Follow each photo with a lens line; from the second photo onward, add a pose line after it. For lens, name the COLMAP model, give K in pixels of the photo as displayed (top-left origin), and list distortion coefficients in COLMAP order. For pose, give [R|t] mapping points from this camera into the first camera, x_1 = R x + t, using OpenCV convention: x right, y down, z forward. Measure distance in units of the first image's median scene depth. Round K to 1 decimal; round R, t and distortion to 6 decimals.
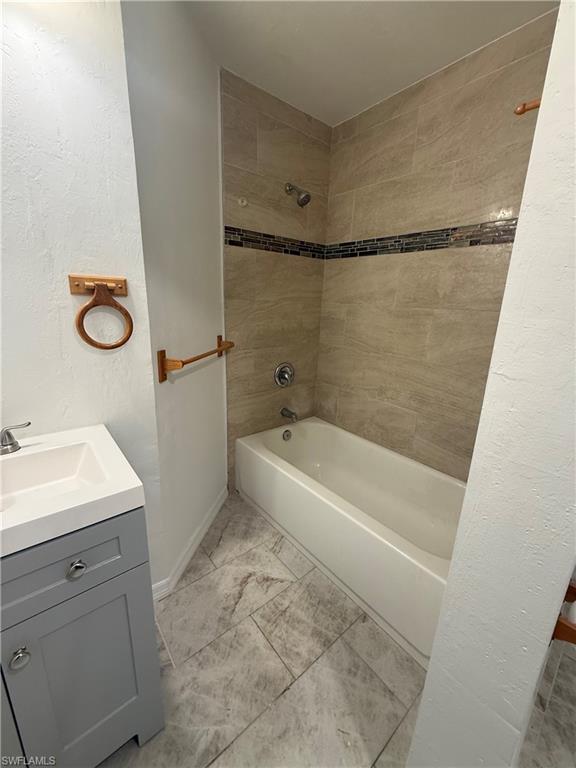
lens RADIAL K [[306.5, 0, 288.5], [0, 306.5, 382.4], [0, 0, 1]] dist [-0.001119, 0.000110]
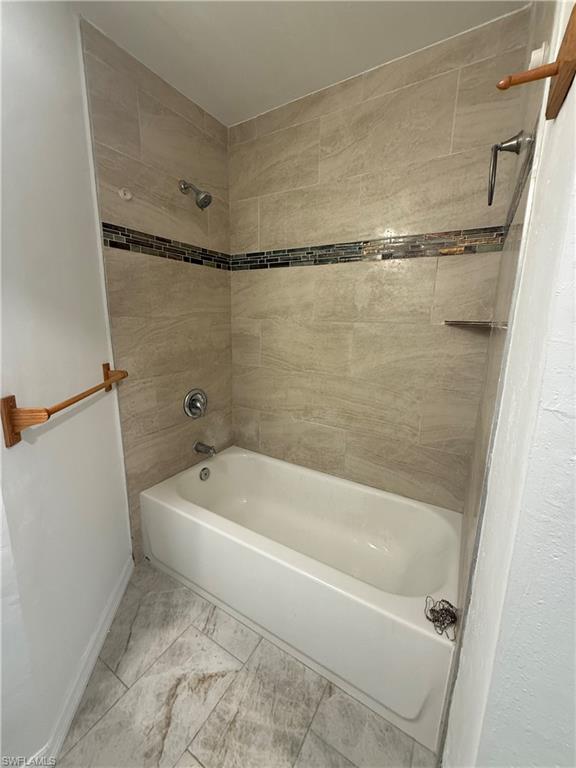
lens RADIAL K [[306.5, 0, 288.5], [0, 306.5, 382.4], [0, 0, 1]] dist [-0.001119, 0.000110]
pose [[0.946023, -0.084499, 0.312891, -0.039735], [0.098976, 0.994618, -0.030650, -0.040496], [-0.308617, 0.059964, 0.949294, 0.148372]]
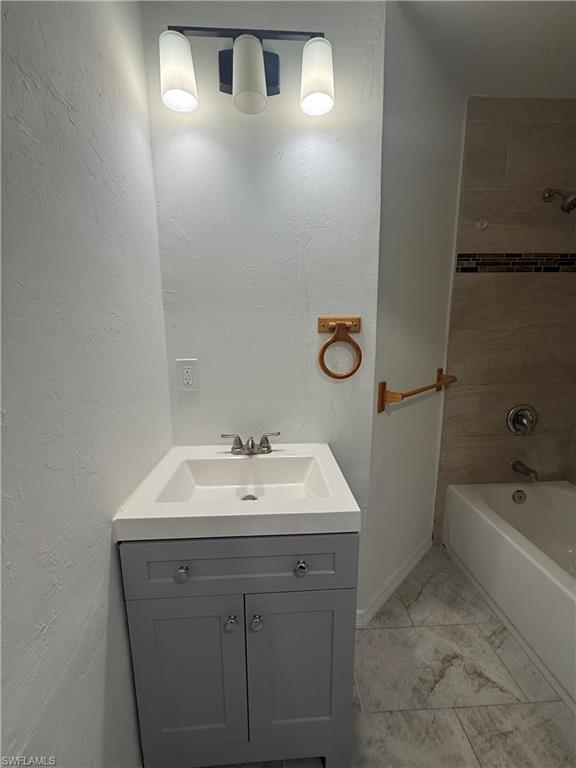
lens RADIAL K [[306.5, 0, 288.5], [0, 306.5, 382.4], [0, 0, 1]] dist [-0.001119, 0.000110]
pose [[0.797784, 0.064151, -0.599521, -0.033101], [-0.119564, 0.991410, -0.053021, -0.007151], [0.590969, 0.113981, 0.798601, -0.012415]]
